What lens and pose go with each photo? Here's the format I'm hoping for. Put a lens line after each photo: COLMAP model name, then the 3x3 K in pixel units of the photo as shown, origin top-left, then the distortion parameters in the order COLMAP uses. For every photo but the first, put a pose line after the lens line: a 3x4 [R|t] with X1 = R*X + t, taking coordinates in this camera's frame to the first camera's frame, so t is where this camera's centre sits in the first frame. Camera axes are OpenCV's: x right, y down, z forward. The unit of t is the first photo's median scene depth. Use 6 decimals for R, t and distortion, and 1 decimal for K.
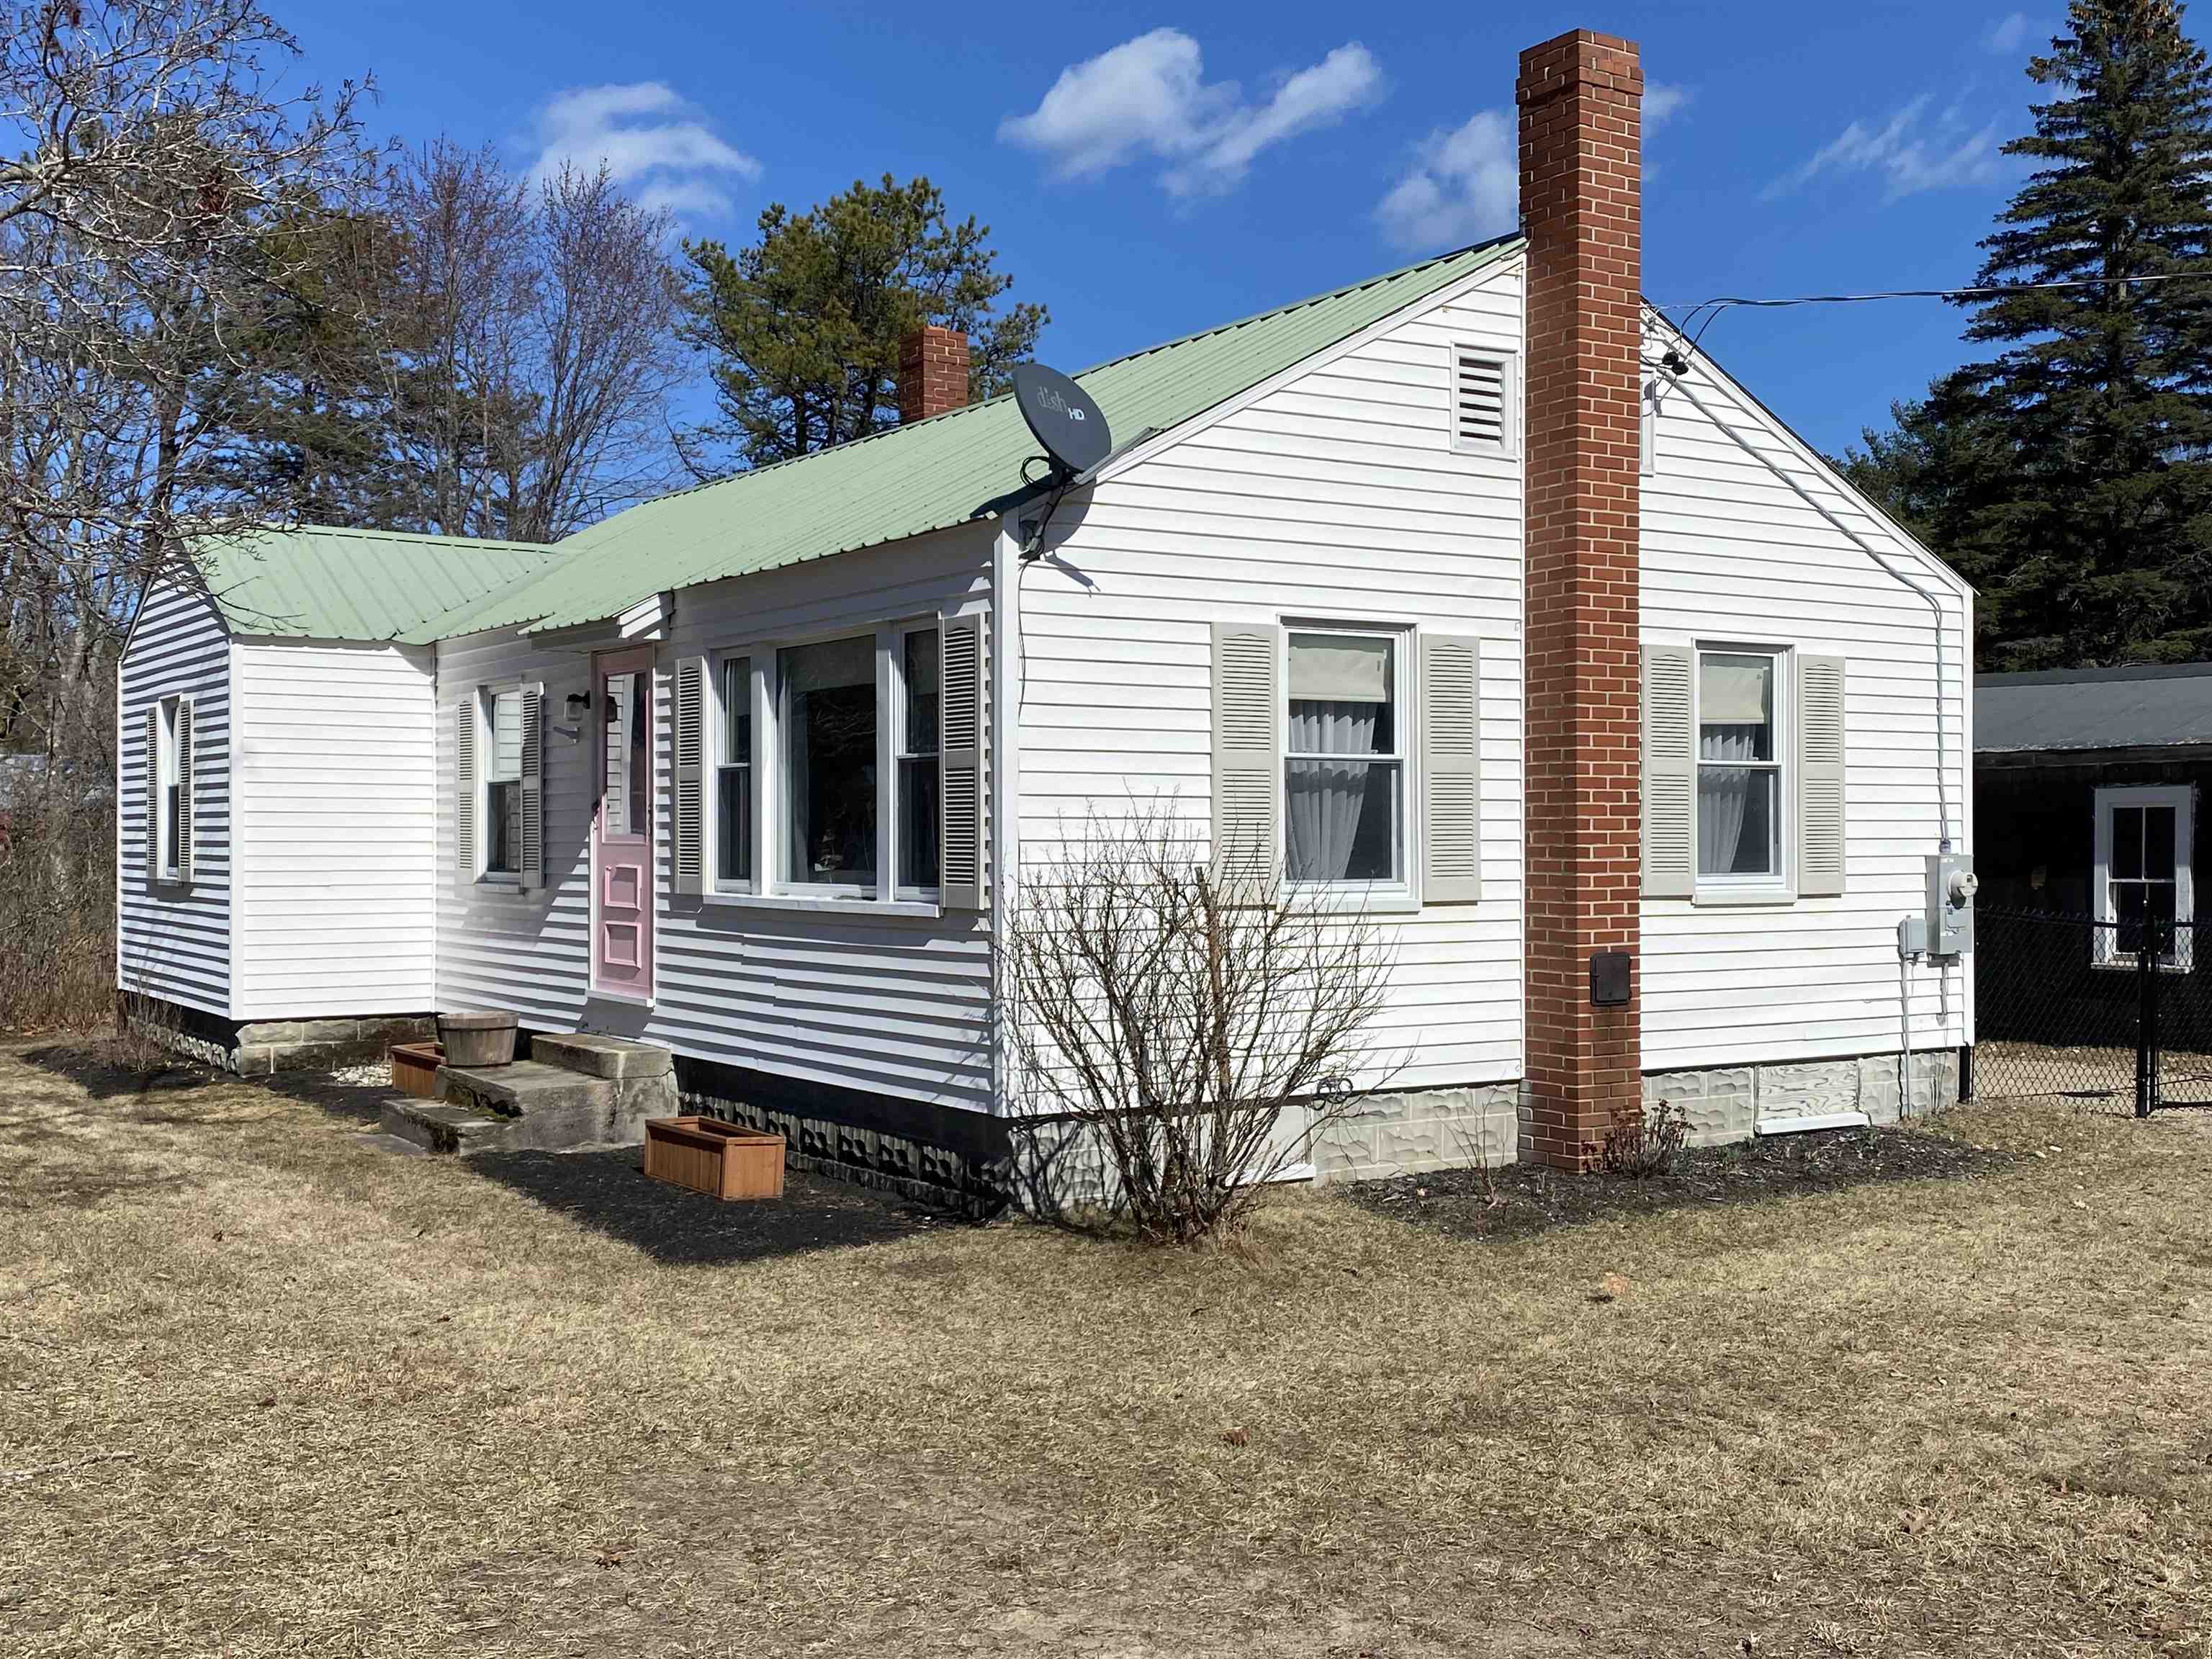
lens RADIAL K [[2345.2, 0, 1106.0], [0, 2345.2, 829.5], [0, 0, 1]] dist [0.074974, -0.007714]
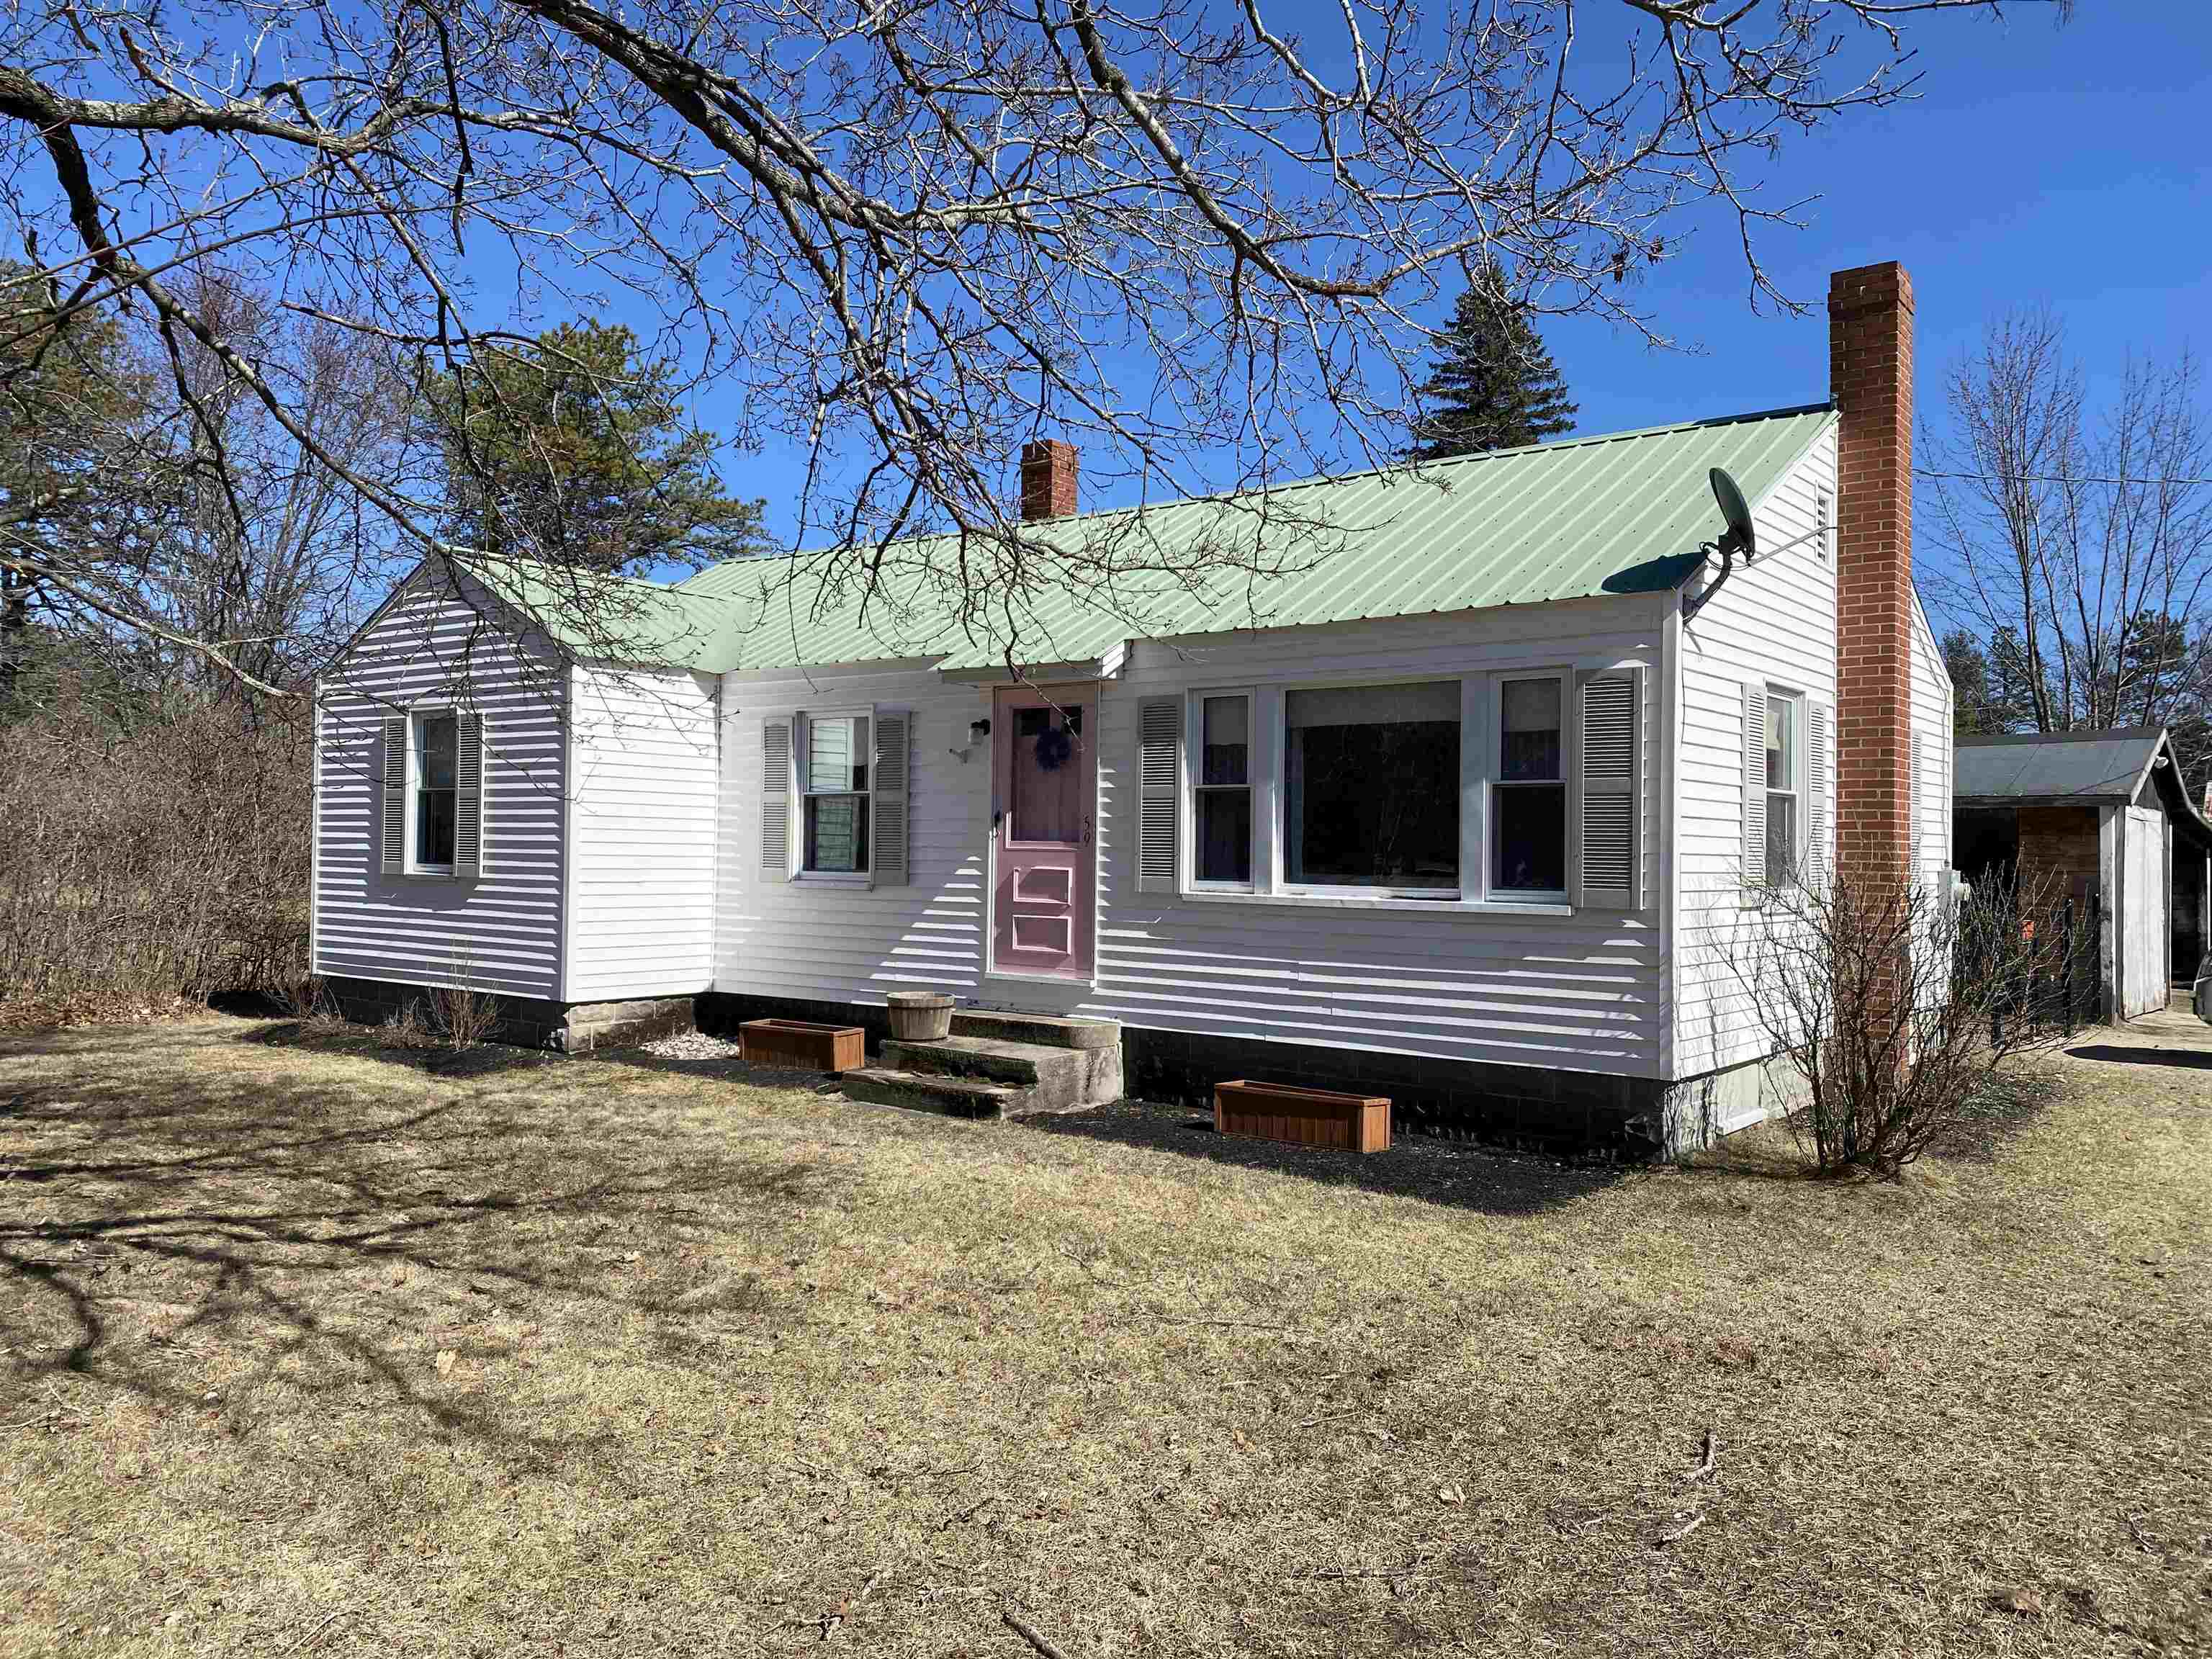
lens RADIAL K [[1713.6, 0, 1106.0], [0, 1713.6, 829.5], [0, 0, 1]] dist [0.033865, -0.005070]
pose [[0.948297, 0.016453, 0.316958, -0.475749], [-0.013564, 0.999844, -0.011321, 0.005172], [-0.317095, 0.006436, 0.948372, 0.180336]]
